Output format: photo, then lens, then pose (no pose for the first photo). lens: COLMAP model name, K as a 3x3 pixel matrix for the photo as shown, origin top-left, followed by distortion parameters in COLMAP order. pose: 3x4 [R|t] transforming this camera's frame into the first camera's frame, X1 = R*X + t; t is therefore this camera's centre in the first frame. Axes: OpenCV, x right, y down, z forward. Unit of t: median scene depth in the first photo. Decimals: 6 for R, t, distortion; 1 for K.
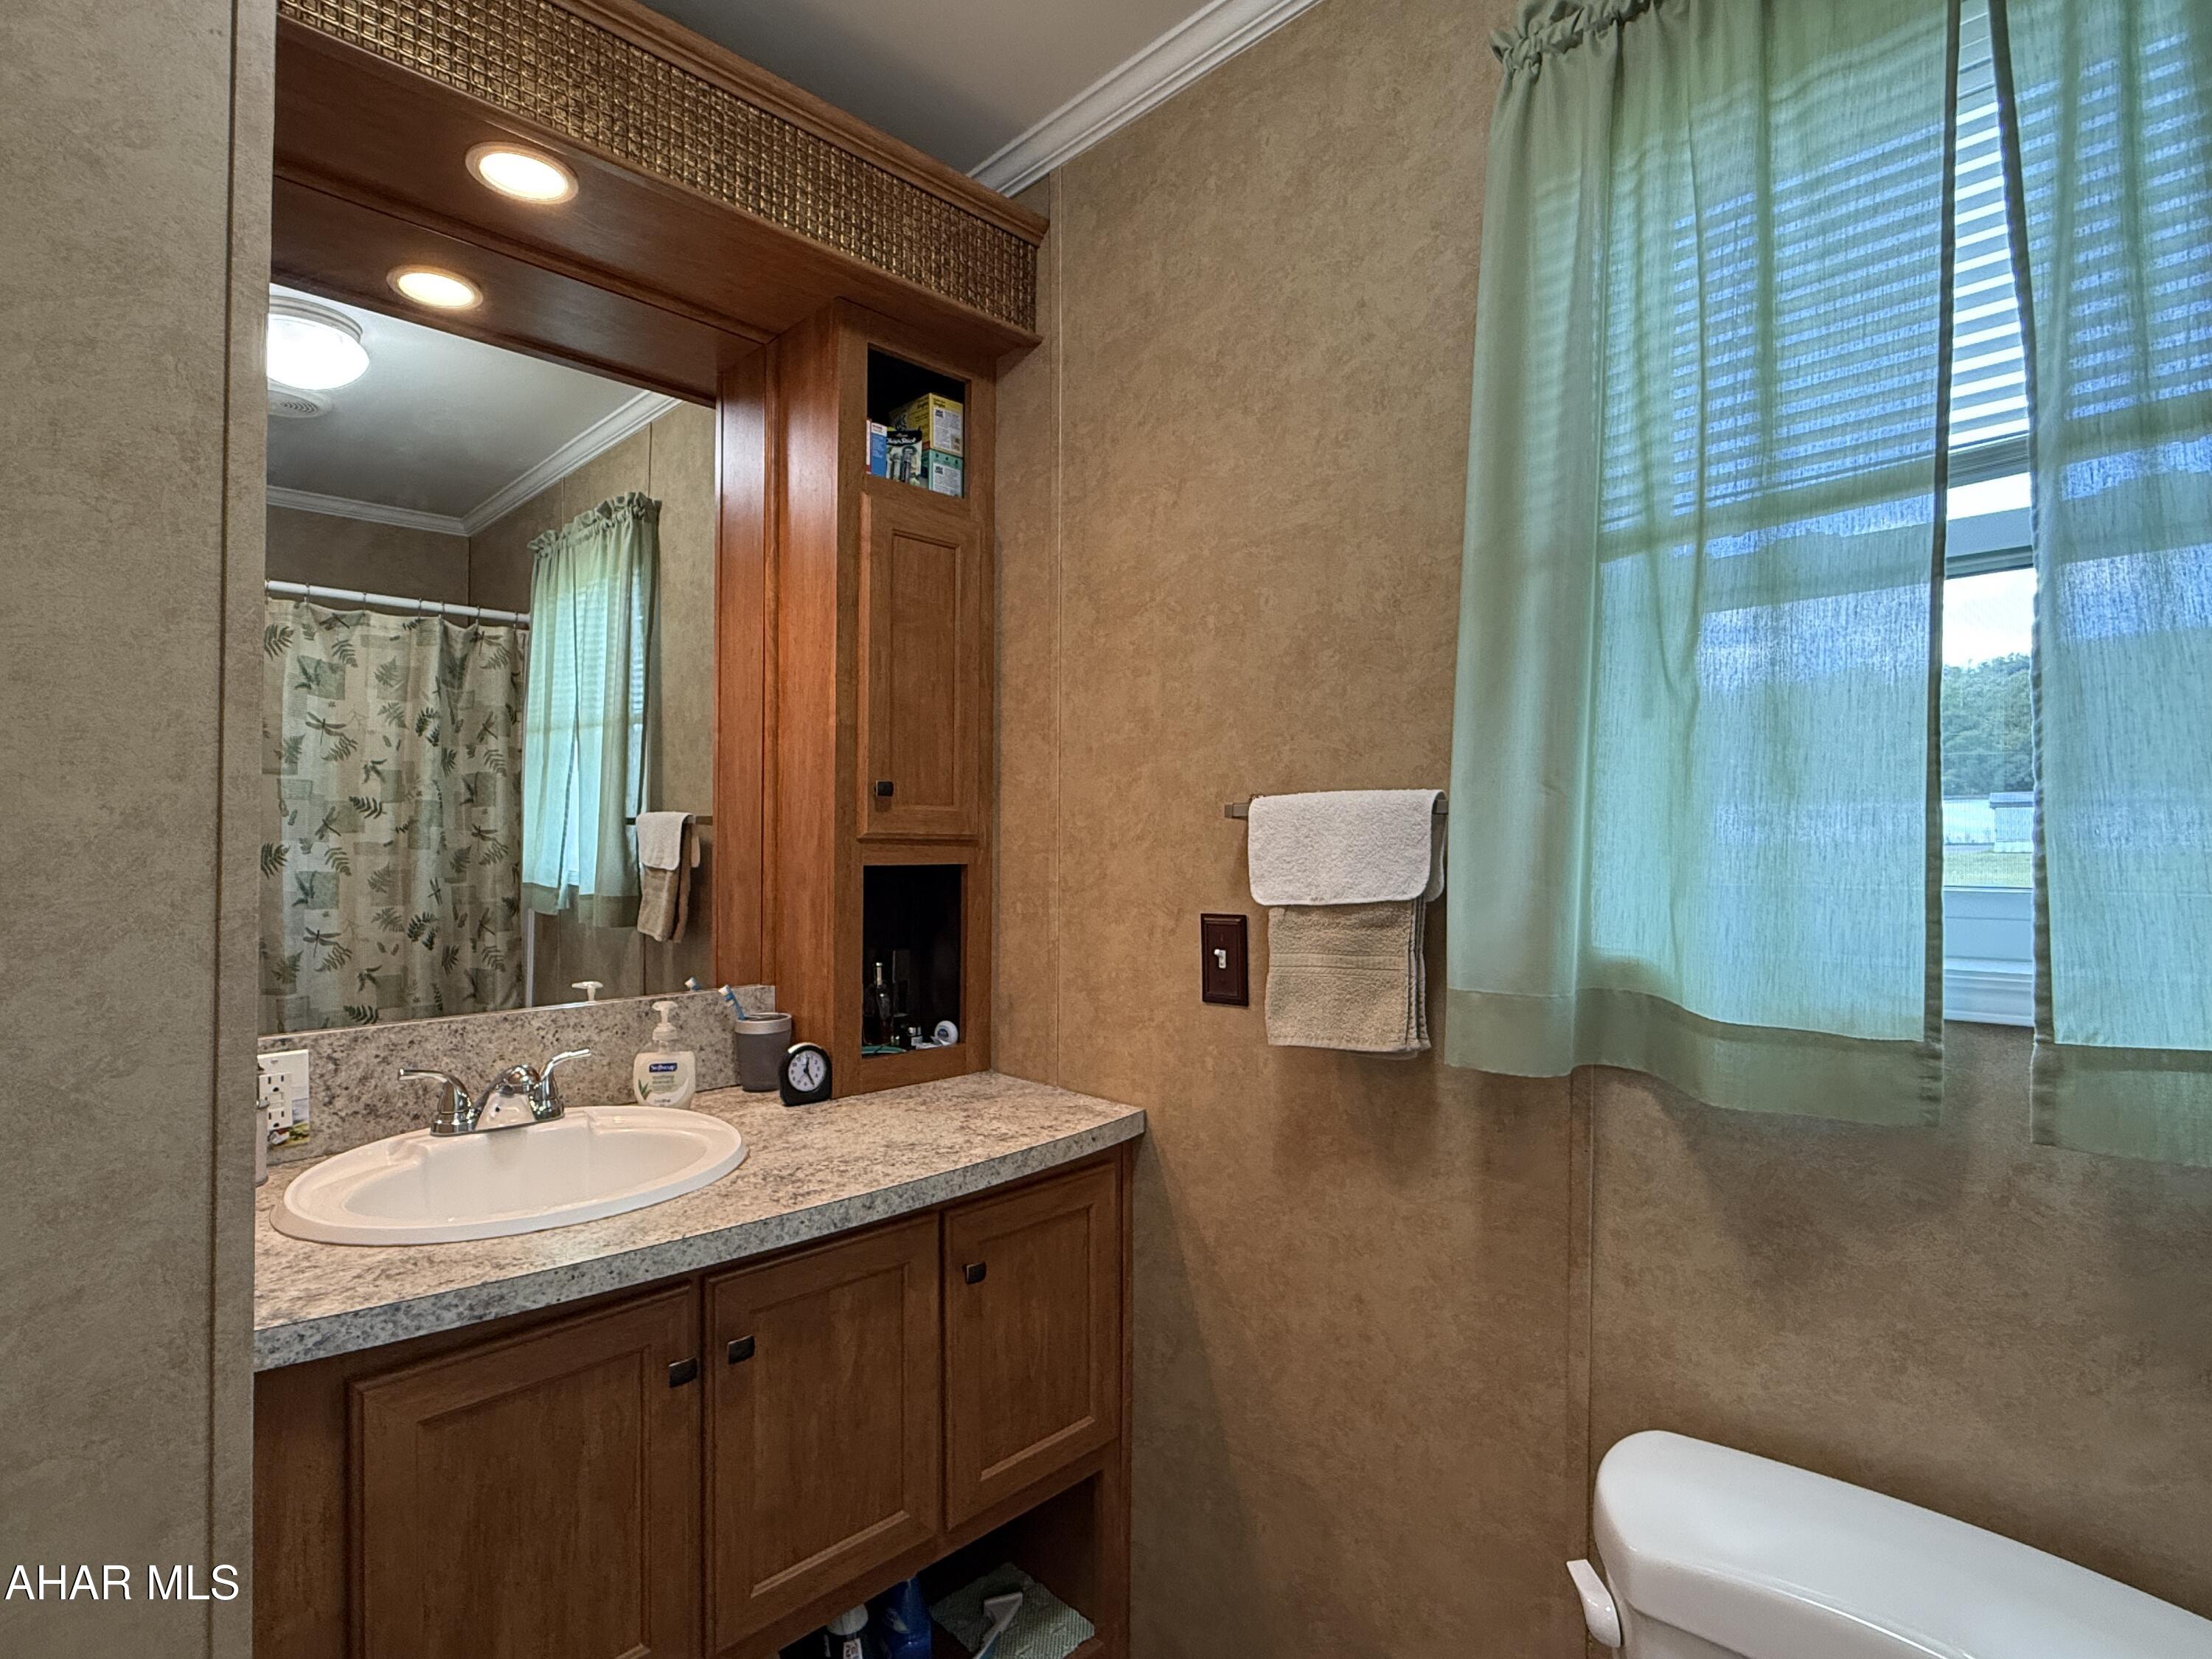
lens RADIAL K [[1103.7, 0, 1095.9], [0, 1103.7, 836.6], [0, 0, 1]] dist [0.001452, 0.000169]
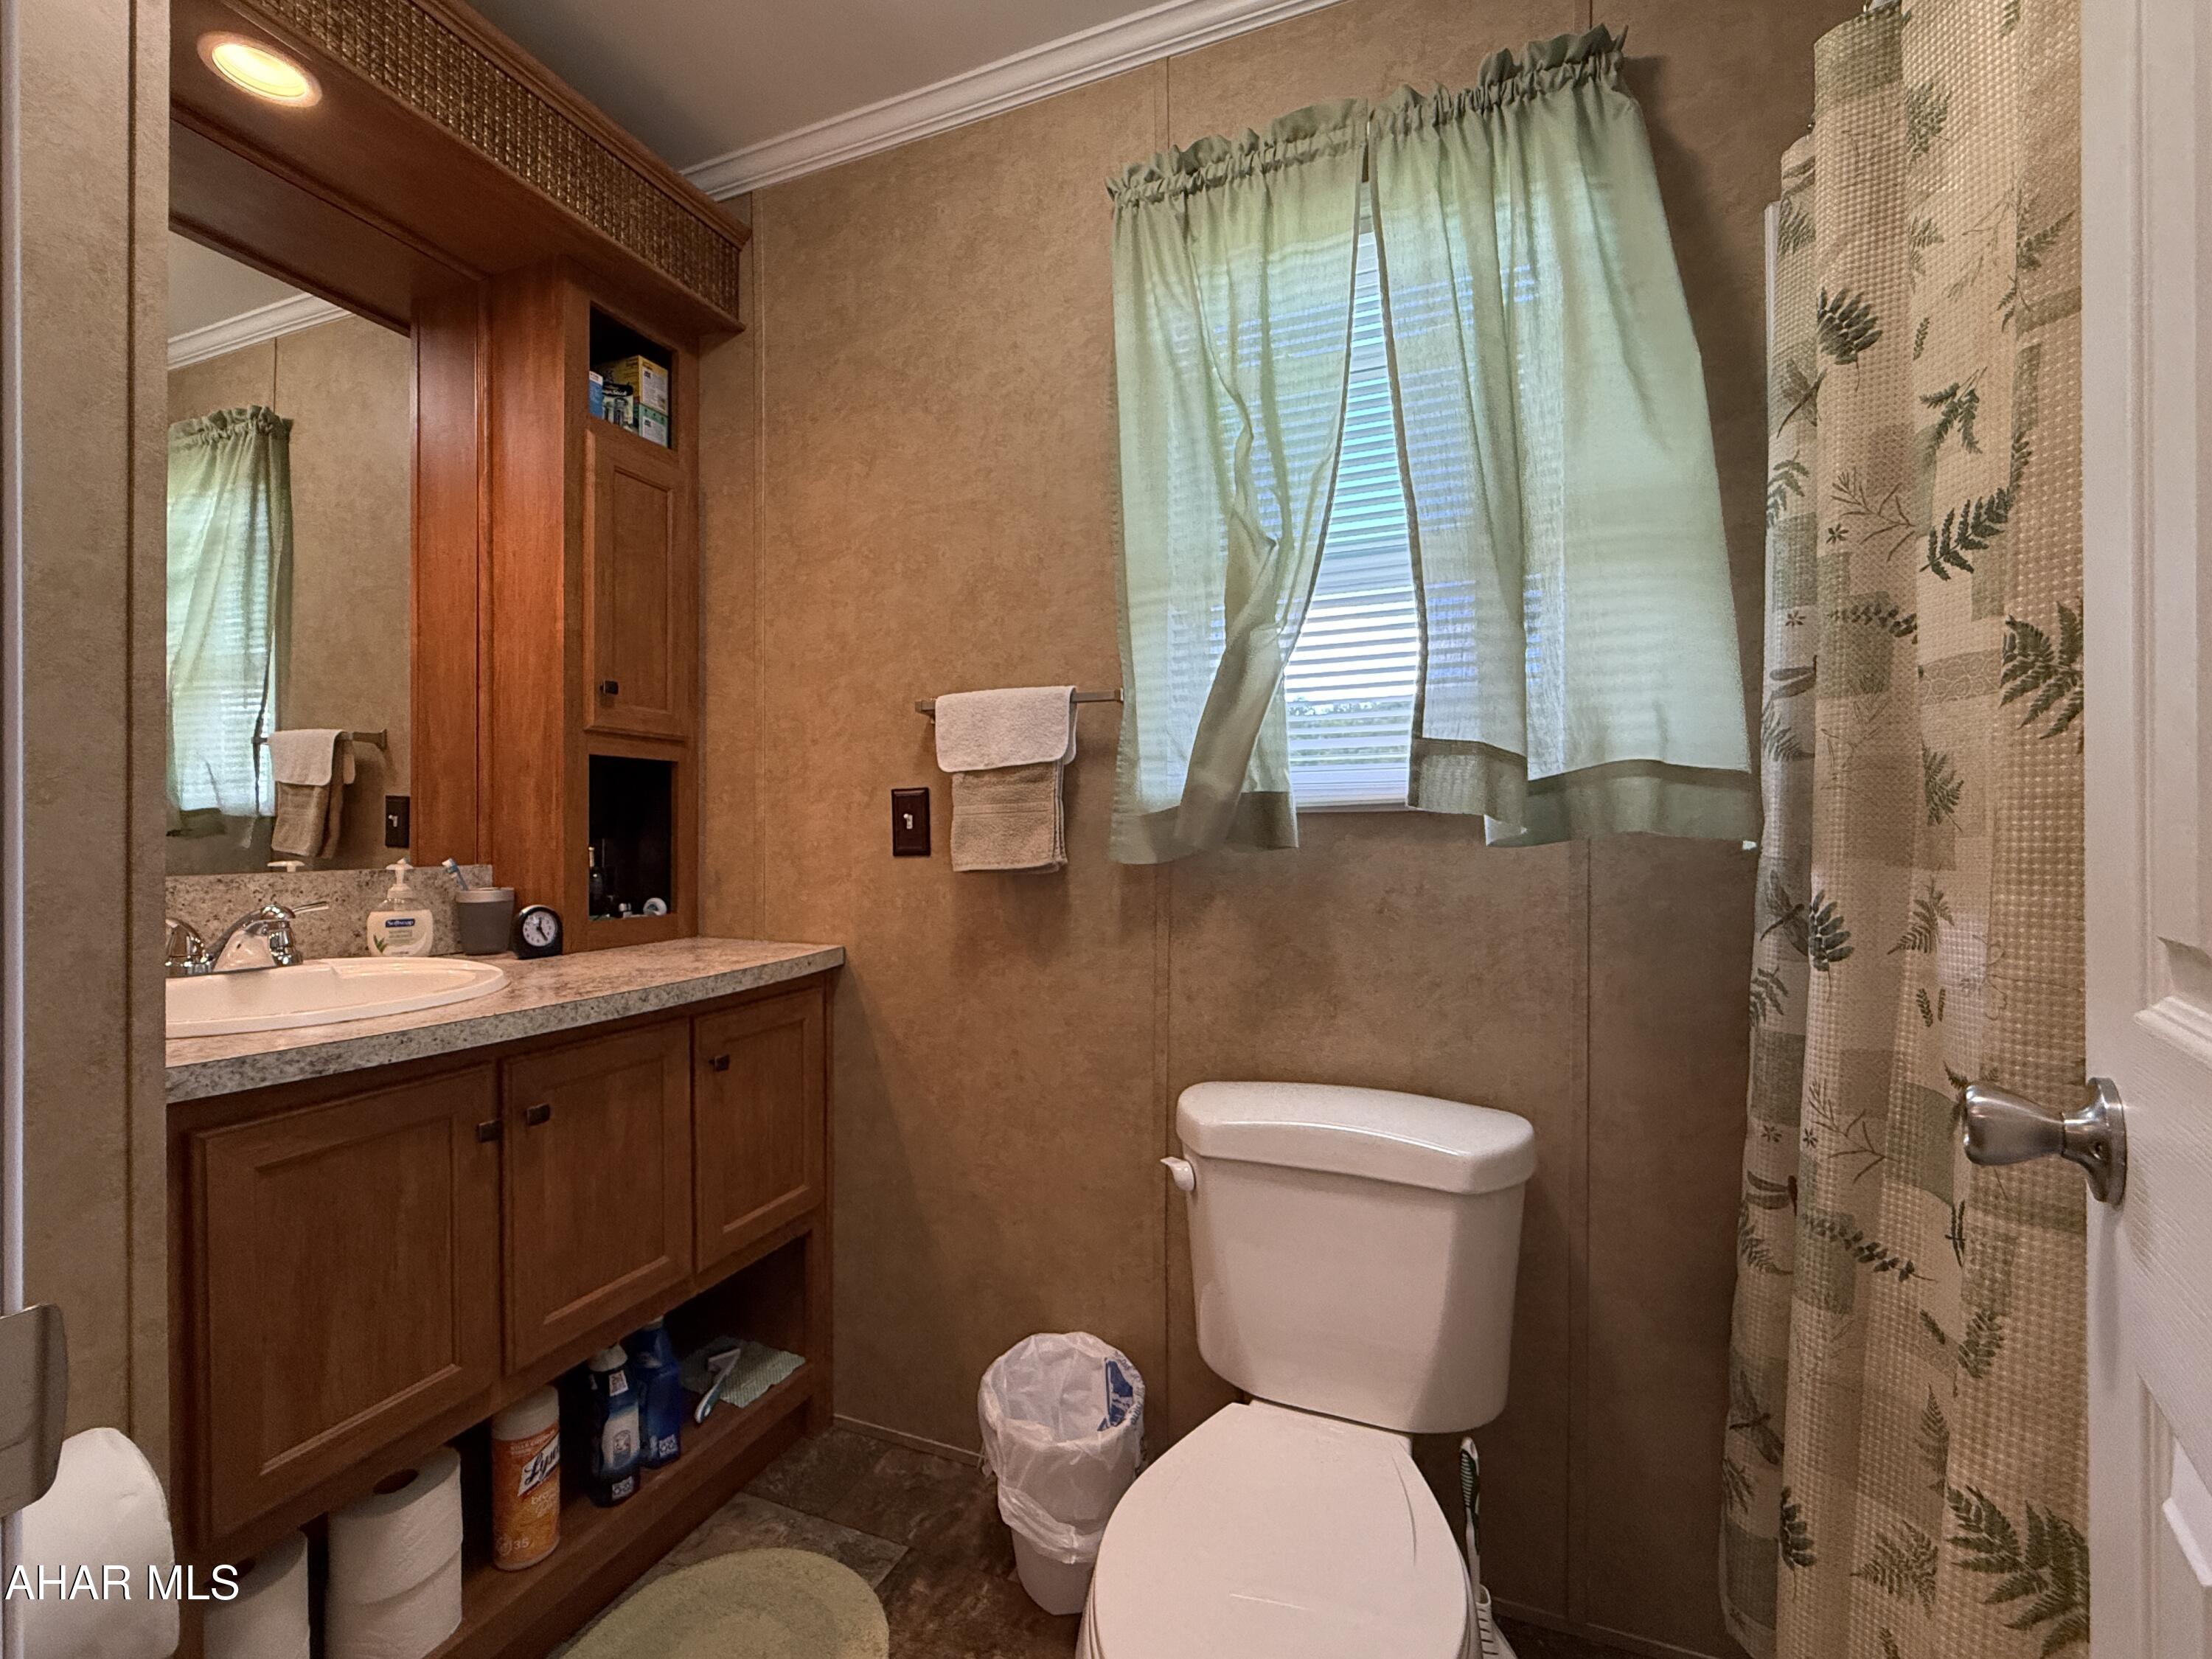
lens RADIAL K [[964.0, 0, 1102.3], [0, 964.0, 834.1], [0, 0, 1]] dist [-0.000722, -0.000583]
pose [[0.919493, -0.005735, 0.393064, -0.127305], [0.001434, 0.999936, 0.011236, 0.112065], [-0.393103, -0.009768, 0.919443, -0.157624]]
